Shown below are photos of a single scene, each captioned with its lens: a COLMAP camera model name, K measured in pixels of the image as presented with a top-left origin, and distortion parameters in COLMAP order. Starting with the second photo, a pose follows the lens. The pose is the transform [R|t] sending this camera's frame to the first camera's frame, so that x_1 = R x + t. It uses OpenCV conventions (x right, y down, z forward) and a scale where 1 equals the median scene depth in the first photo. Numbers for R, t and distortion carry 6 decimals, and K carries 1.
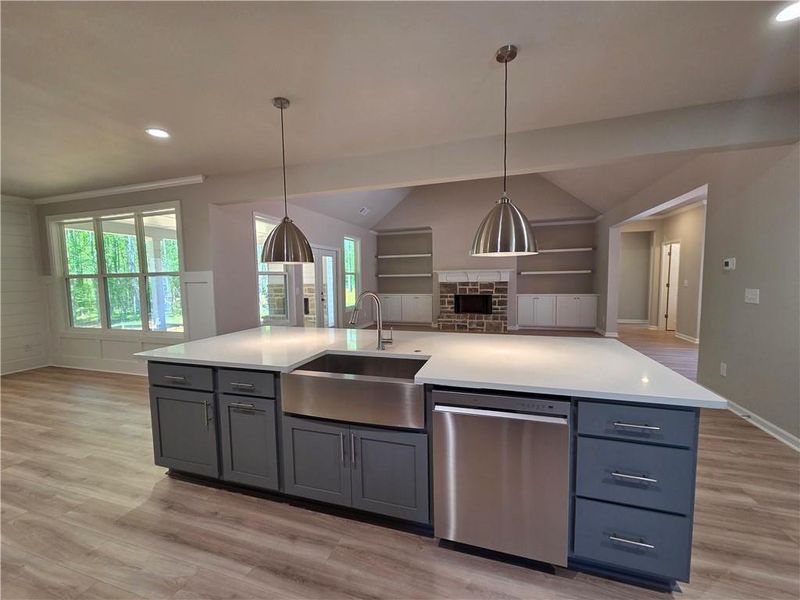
lens RADIAL K [[329.0, 0, 395.9], [0, 329.0, 304.5], [0, 0, 1]] dist [0.004025, 0.000491]
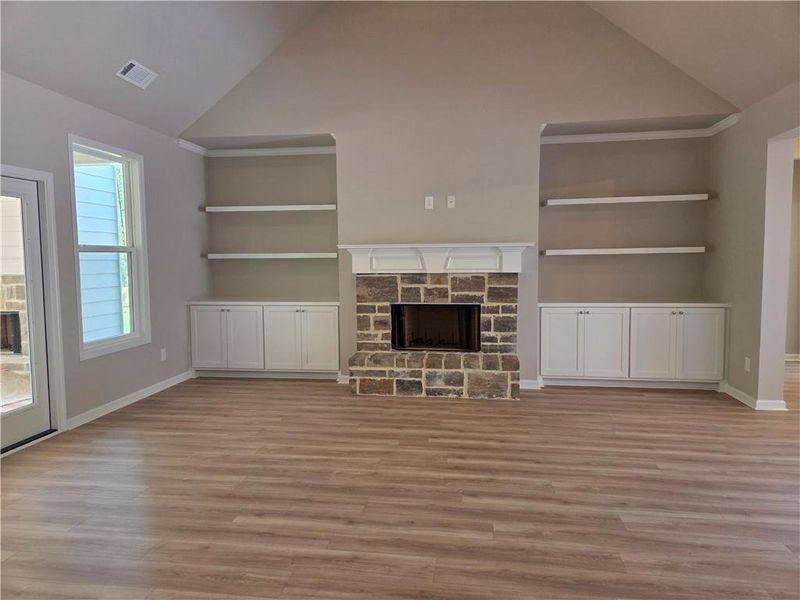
lens RADIAL K [[538.7, 0, 399.4], [0, 538.7, 296.9], [0, 0, 1]] dist [0.052303, 0.002073]
pose [[0.985888, -0.005464, 0.167315, 0.080736], [0.007258, 0.999923, -0.010112, -0.033829], [-0.167247, 0.011184, 0.985852, 0.359673]]
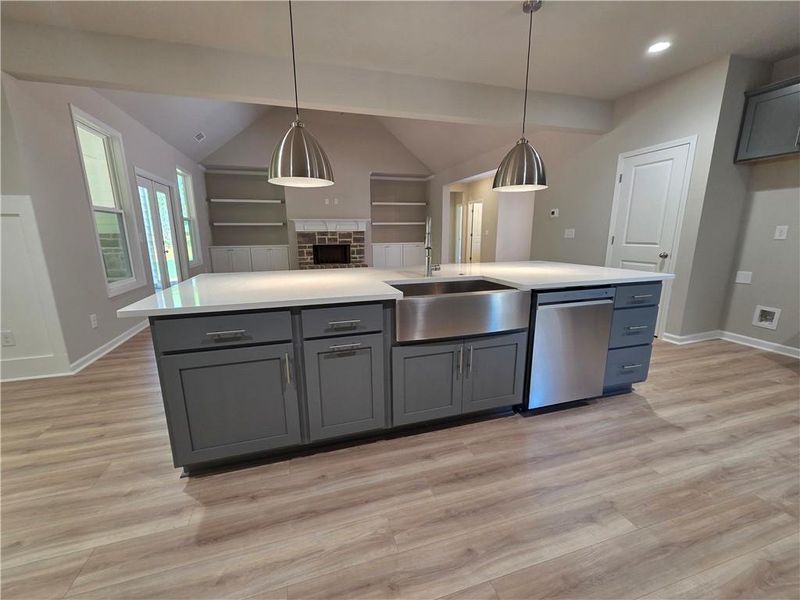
lens RADIAL K [[329.0, 0, 396.6], [0, 329.0, 304.0], [0, 0, 1]] dist [0.004025, 0.000491]
pose [[0.819959, -0.113602, 0.561037, -0.193604], [0.043267, 0.989605, 0.137146, 0.020855], [-0.570785, -0.088180, 0.816351, 0.057647]]
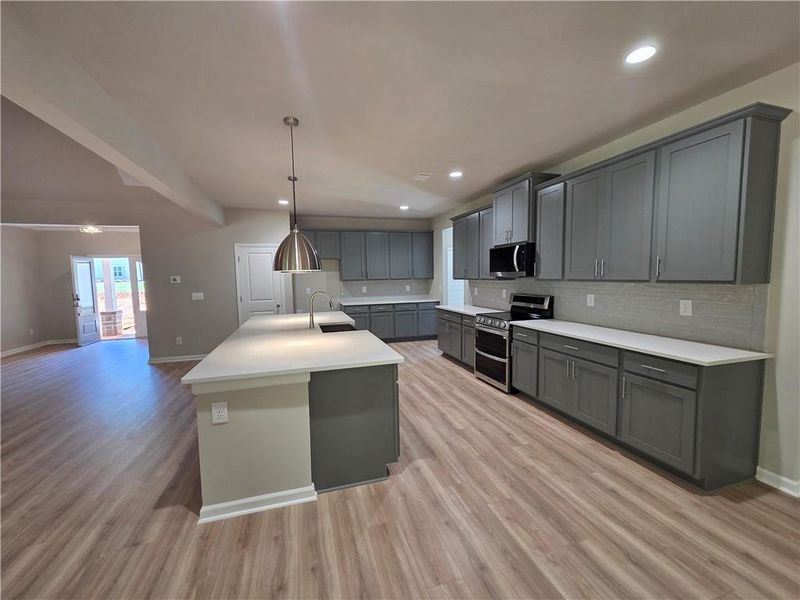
lens RADIAL K [[329.0, 0, 396.9], [0, 329.0, 302.1], [0, 0, 1]] dist [0.004025, 0.000491]
pose [[-0.573719, -0.036194, 0.818252, -0.430902], [0.098297, 0.988760, 0.112657, -0.034568], [-0.813132, 0.145065, -0.563713, 0.419501]]
